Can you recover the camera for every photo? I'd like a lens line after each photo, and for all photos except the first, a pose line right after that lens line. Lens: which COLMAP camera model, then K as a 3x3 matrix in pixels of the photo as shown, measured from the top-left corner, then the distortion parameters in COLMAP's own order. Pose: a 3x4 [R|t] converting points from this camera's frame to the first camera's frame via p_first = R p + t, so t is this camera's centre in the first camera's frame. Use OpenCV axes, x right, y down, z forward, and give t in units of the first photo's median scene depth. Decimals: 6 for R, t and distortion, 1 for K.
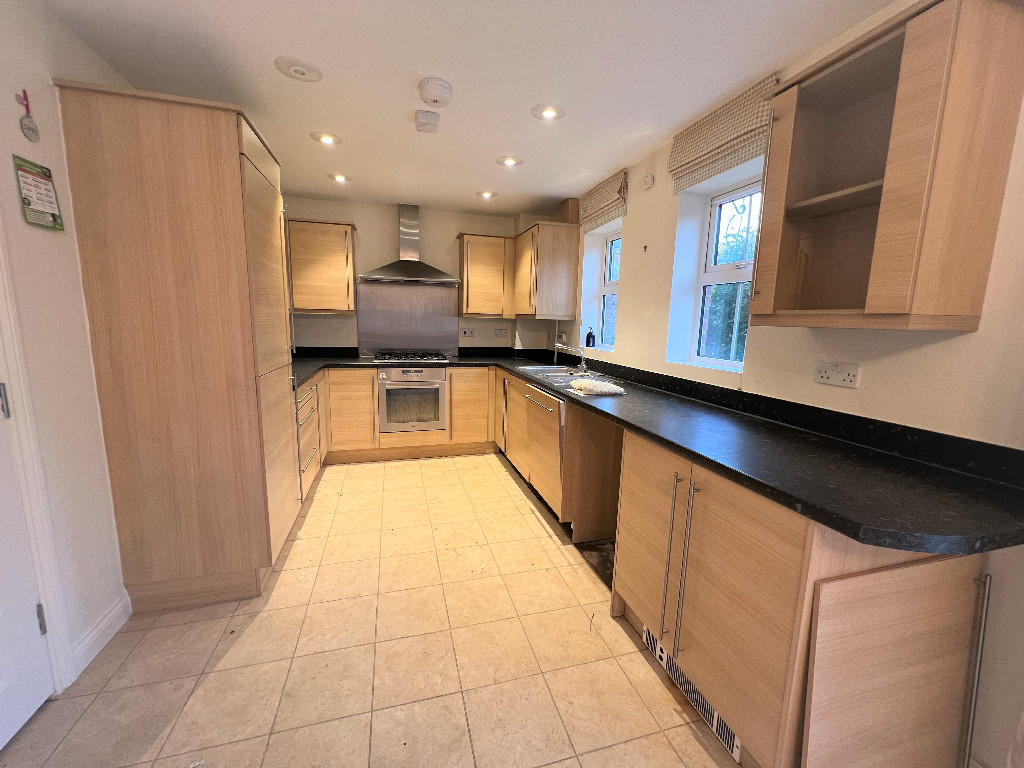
lens RADIAL K [[410.7, 0, 513.0], [0, 410.7, 388.9], [0, 0, 1]] dist [-0.013972, -0.000026]
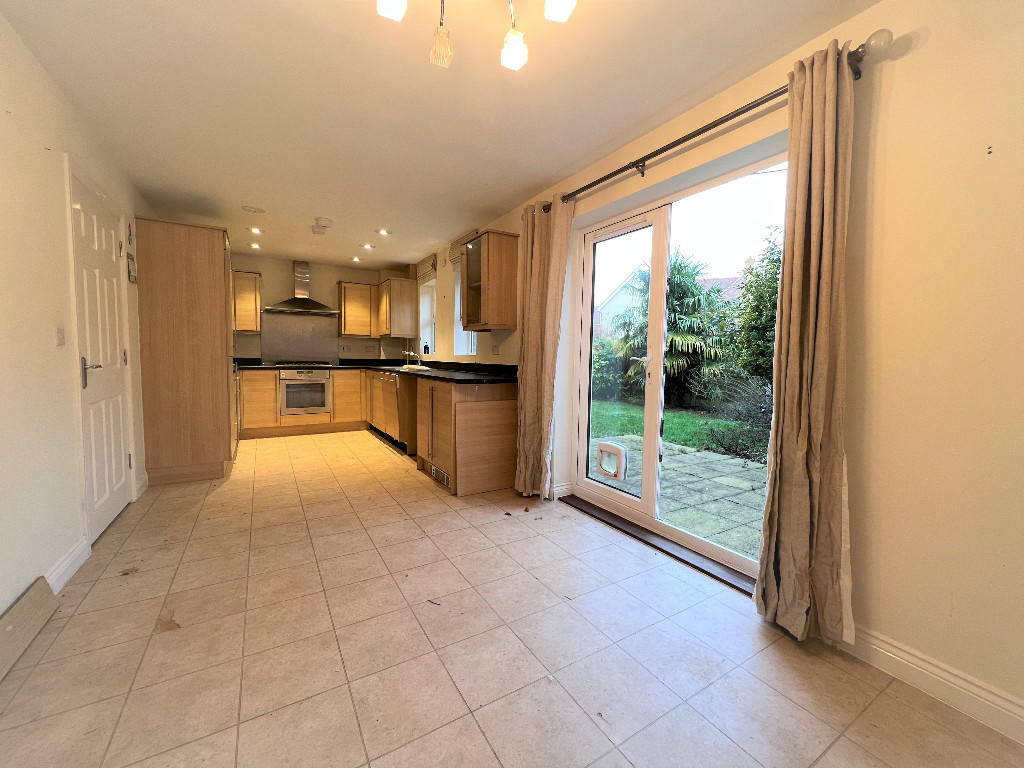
lens RADIAL K [[410.7, 0, 512.7], [0, 410.7, 383.0], [0, 0, 1]] dist [-0.013972, -0.000026]
pose [[0.964918, -0.025674, 0.261295, 0.090833], [0.050501, 0.994773, -0.088748, 0.169571], [-0.257651, 0.098830, 0.961171, -0.618960]]
